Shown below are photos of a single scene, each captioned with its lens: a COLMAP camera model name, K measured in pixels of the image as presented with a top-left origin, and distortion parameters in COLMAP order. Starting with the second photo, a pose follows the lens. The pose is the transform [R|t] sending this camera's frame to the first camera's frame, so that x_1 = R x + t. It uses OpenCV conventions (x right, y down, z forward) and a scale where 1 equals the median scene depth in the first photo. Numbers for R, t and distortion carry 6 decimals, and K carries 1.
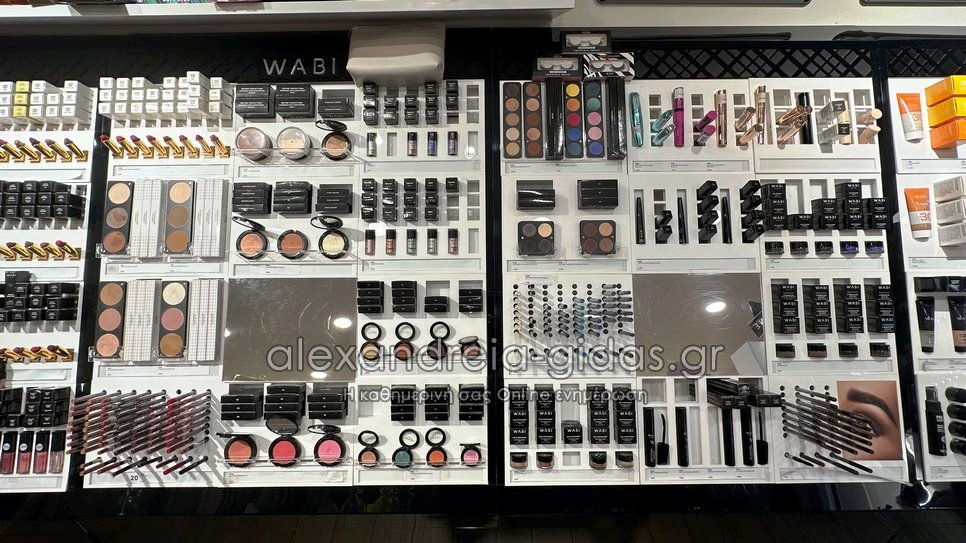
lens RADIAL K [[383.3, 0, 482.4], [0, 383.3, 267.4], [0, 0, 1]] dist [0.002813, 0.000256]
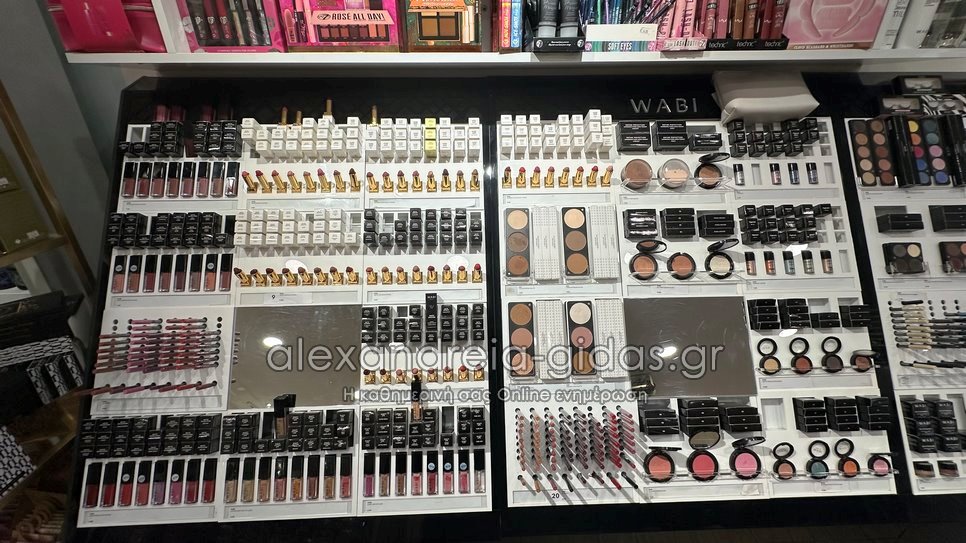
lens RADIAL K [[361.6, 0, 482.6], [0, 361.6, 269.4], [0, 0, 1]] dist [0.002304, 0.000556]
pose [[0.999490, -0.009020, 0.030626, -1.083021], [0.011092, 0.997612, -0.068171, 0.012799], [-0.029938, 0.068476, 0.997203, 0.009135]]
